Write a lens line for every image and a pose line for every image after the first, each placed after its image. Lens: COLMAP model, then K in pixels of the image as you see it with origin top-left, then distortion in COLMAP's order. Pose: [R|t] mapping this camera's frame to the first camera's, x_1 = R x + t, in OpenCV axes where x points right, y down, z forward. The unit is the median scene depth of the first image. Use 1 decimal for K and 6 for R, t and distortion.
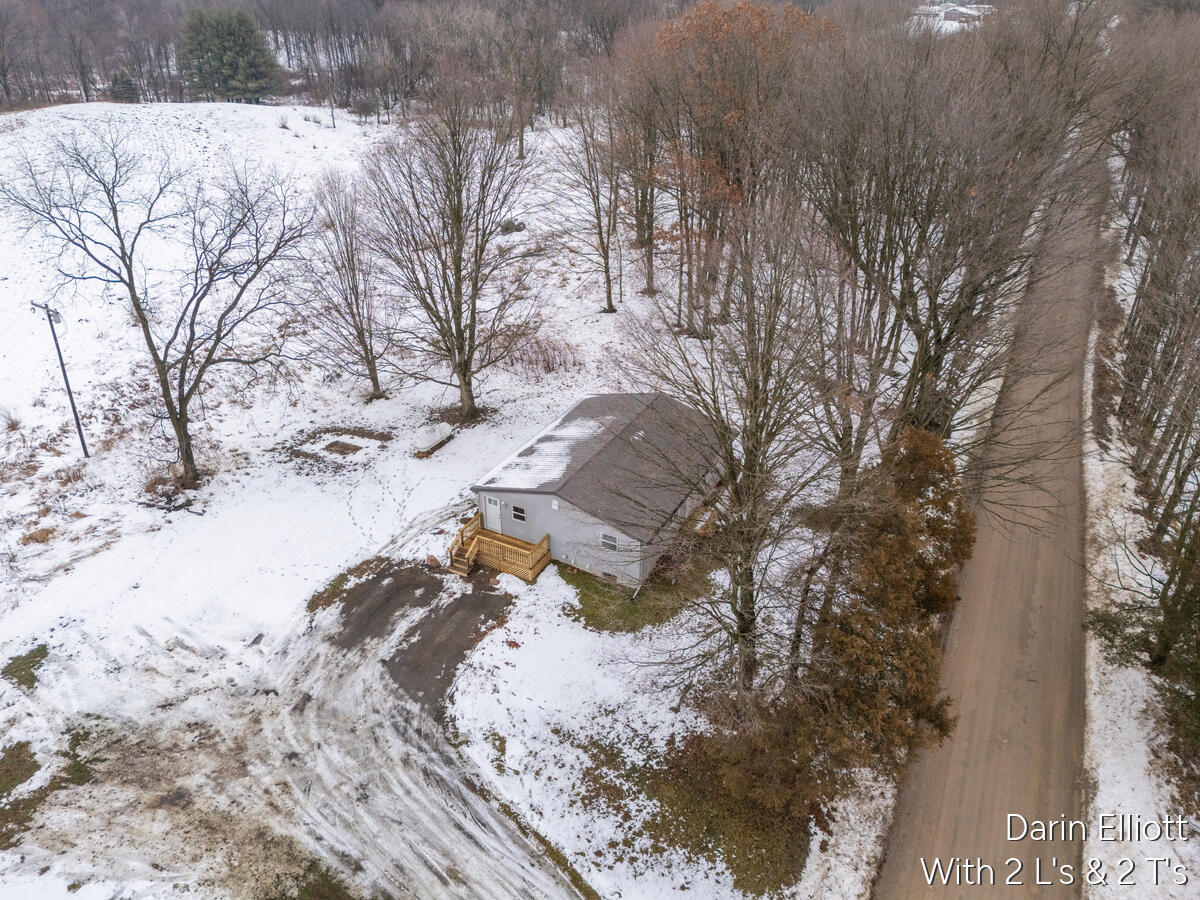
lens RADIAL K [[883.1, 0, 599.8], [0, 883.1, 451.4], [0, 0, 1]] dist [0.041526, -0.034948]
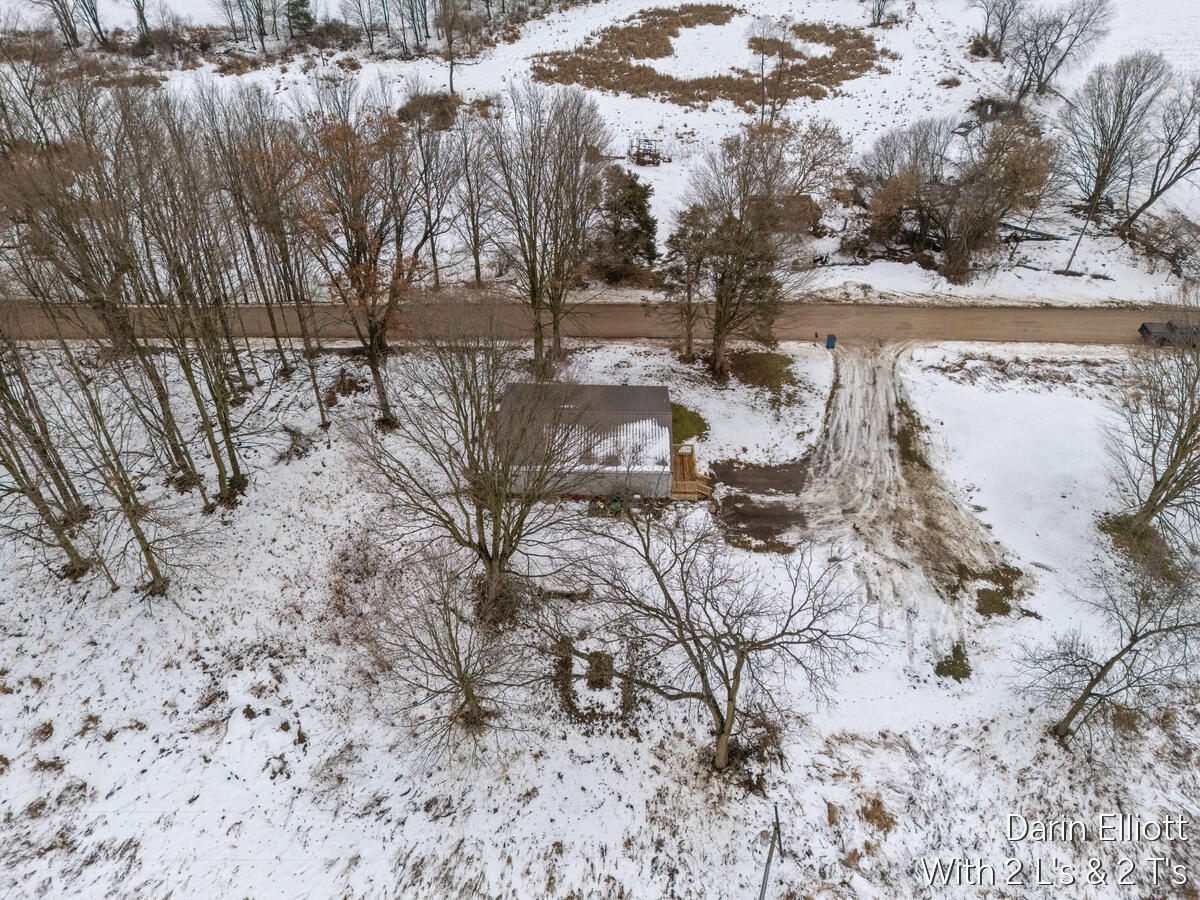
lens RADIAL K [[883.1, 0, 598.2], [0, 883.1, 449.0], [0, 0, 1]] dist [0.041526, -0.034948]
pose [[-0.456000, -0.581427, 0.673800, -0.988898], [0.432827, 0.516648, 0.738739, -1.028526], [-0.777640, 0.628504, 0.016065, 1.058236]]
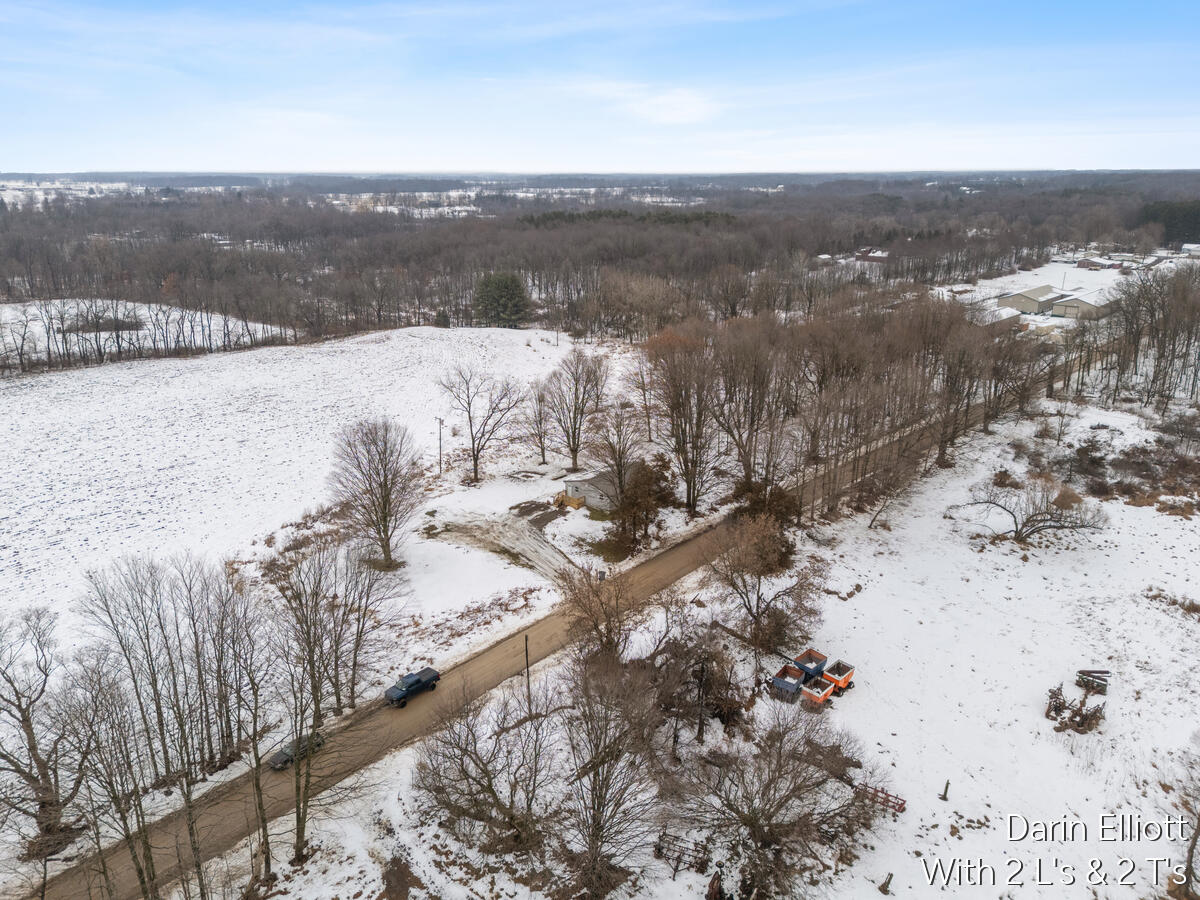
lens RADIAL K [[883.1, 0, 603.0], [0, 883.1, 450.7], [0, 0, 1]] dist [0.041526, -0.034948]
pose [[0.969587, 0.068570, -0.234947, 0.715911], [-0.116316, 0.973714, -0.195838, 0.534927], [0.215342, 0.217210, 0.952075, -1.960400]]
